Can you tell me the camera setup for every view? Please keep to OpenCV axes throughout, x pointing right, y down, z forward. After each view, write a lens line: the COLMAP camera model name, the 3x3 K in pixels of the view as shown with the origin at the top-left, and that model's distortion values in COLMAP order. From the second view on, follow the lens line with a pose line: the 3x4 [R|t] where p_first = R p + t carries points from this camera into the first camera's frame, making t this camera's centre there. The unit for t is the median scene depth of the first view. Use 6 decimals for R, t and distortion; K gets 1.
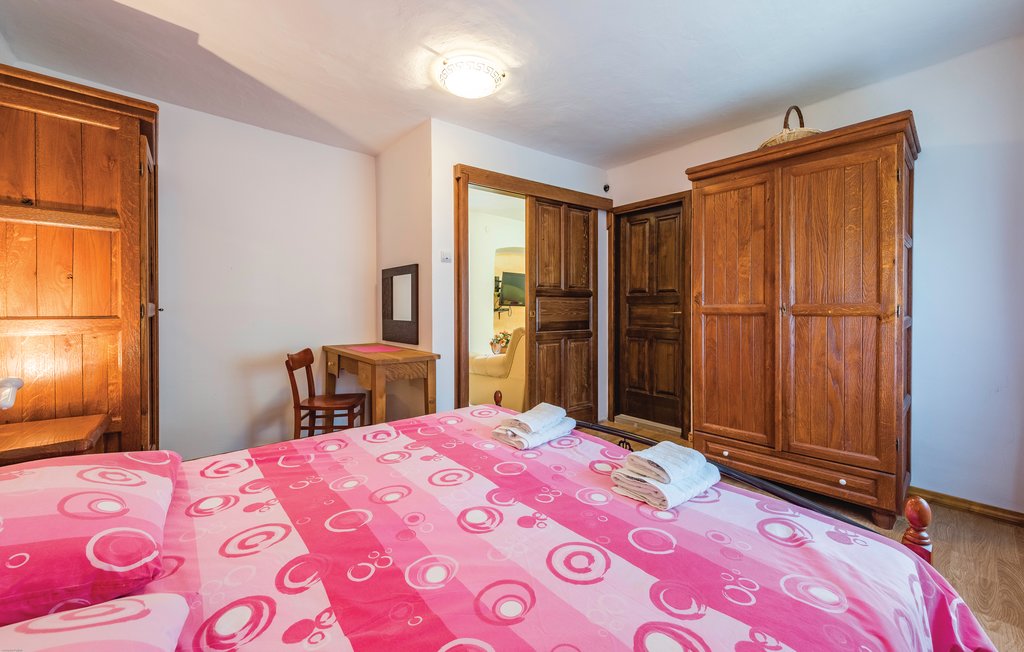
lens RADIAL K [[399.0, 0, 512.2], [0, 399.0, 312.2], [0, 0, 1]] dist [0.008635, -0.000248]
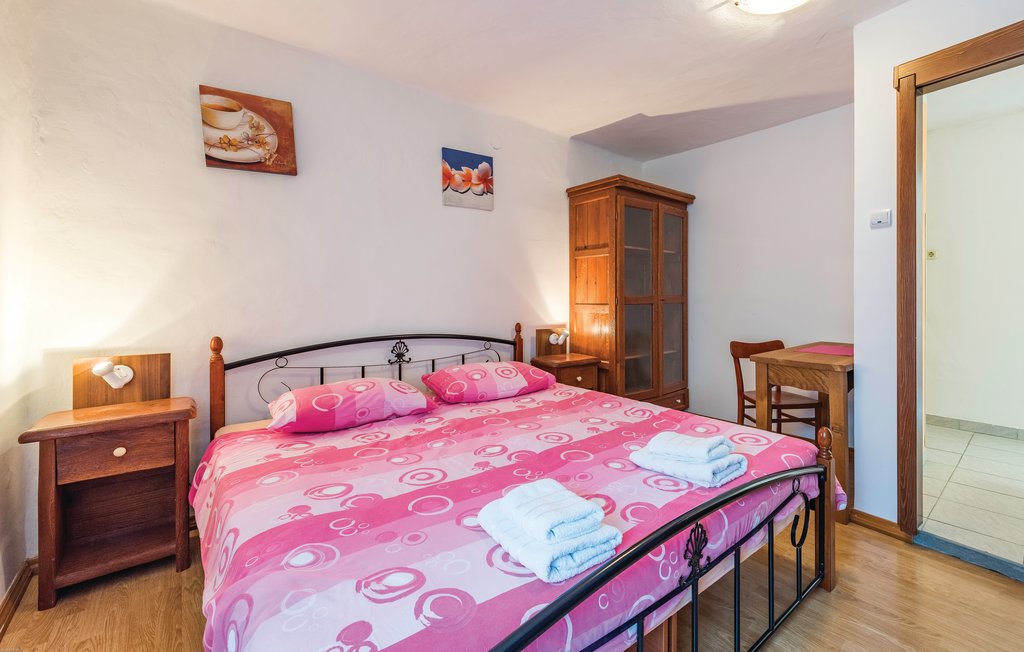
lens RADIAL K [[388.9, 0, 513.4], [0, 388.9, 299.7], [0, 0, 1]] dist [0.000877, -0.000020]
pose [[-0.014520, -0.002450, -0.999892, 0.866649], [-0.009792, 0.999949, -0.002308, -0.001131], [0.999847, 0.009758, -0.014543, 0.751201]]
